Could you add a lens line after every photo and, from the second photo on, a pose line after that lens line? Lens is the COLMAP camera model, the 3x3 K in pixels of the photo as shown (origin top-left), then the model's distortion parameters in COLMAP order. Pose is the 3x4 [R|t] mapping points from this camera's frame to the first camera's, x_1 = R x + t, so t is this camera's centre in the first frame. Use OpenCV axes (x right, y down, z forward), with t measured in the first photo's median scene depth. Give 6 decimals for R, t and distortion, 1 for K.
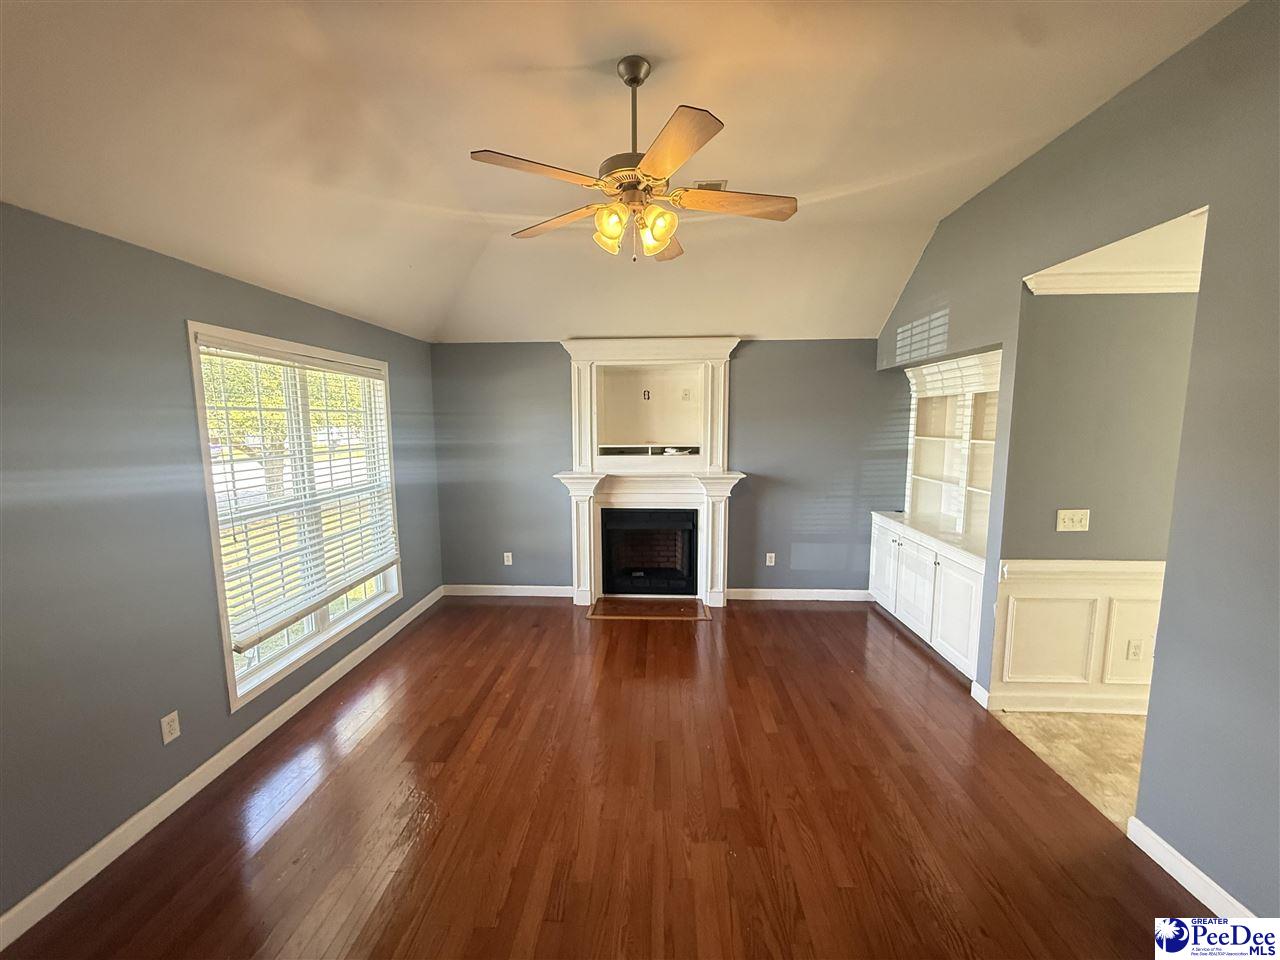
lens RADIAL K [[518.2, 0, 635.7], [0, 518.2, 480.7], [0, 0, 1]] dist [-0.002951, -0.000032]
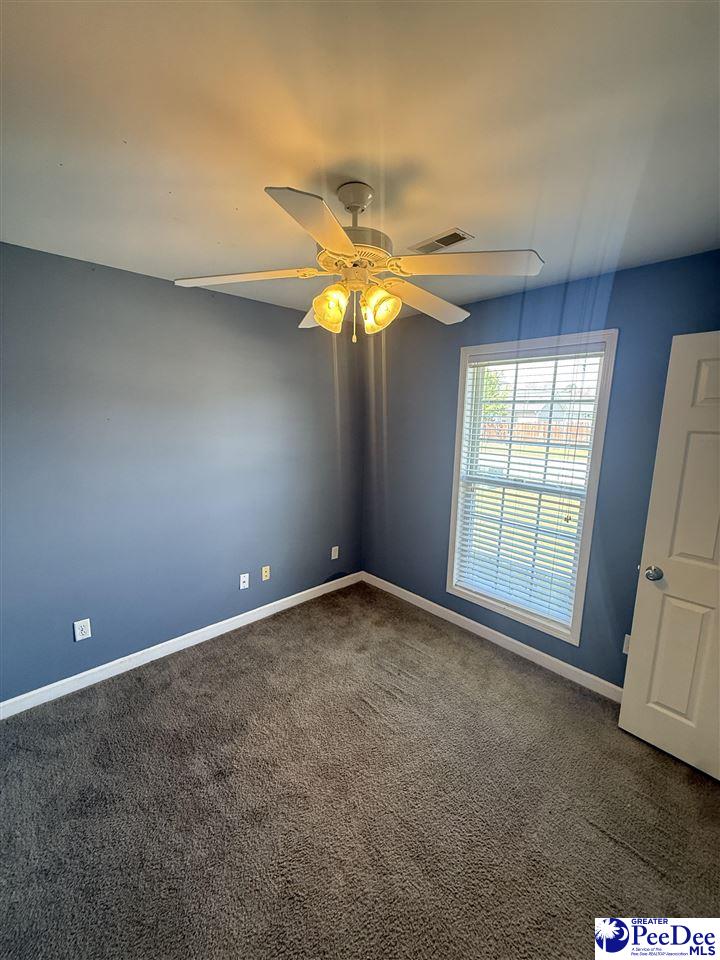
lens RADIAL K [[388.7, 0, 361.7], [0, 388.7, 481.0], [0, 0, 1]] dist [-0.002951, -0.000032]
pose [[-0.711663, 0.136963, -0.689040, 0.183193], [-0.077848, 0.959396, 0.271106, -0.171514], [0.698194, 0.246576, -0.672105, 1.349026]]
